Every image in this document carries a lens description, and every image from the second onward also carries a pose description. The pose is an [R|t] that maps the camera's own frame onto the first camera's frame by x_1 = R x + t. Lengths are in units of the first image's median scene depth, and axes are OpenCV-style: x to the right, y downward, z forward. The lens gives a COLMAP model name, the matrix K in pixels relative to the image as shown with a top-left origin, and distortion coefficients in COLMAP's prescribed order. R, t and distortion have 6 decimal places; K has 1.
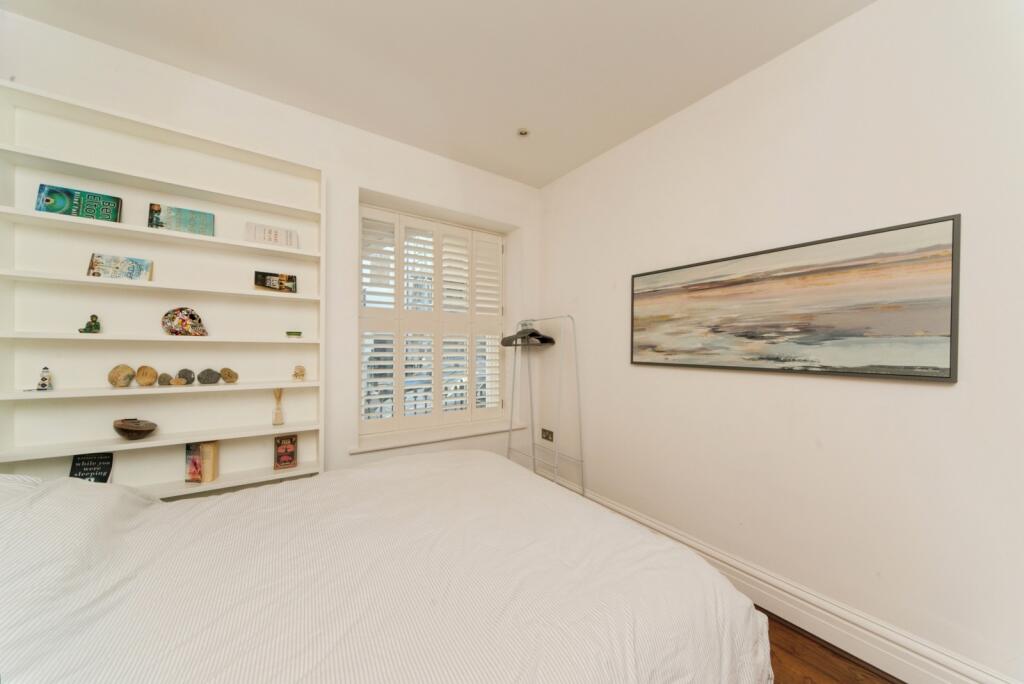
lens RADIAL K [[352.7, 0, 510.4], [0, 352.7, 349.3], [0, 0, 1]] dist [-0.001925, -0.000374]
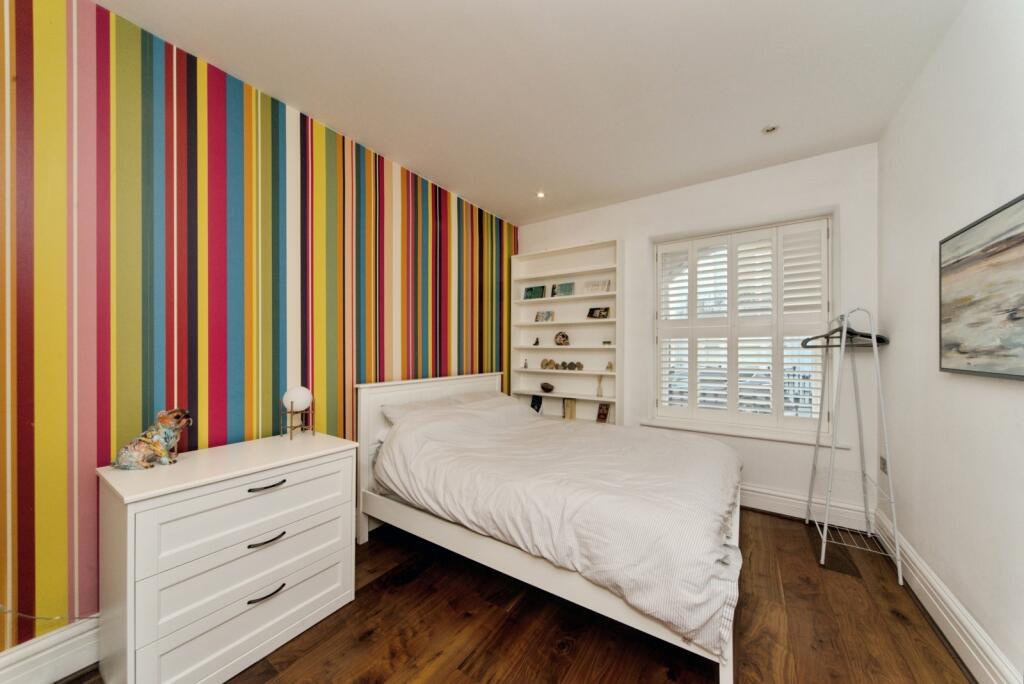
lens RADIAL K [[352.7, 0, 509.9], [0, 352.7, 350.0], [0, 0, 1]] dist [-0.001925, -0.000374]
pose [[0.356858, -0.010201, -0.934103, 0.806804], [-0.001918, 0.999930, -0.011653, 0.011853], [0.934156, 0.005950, 0.356814, -0.023427]]
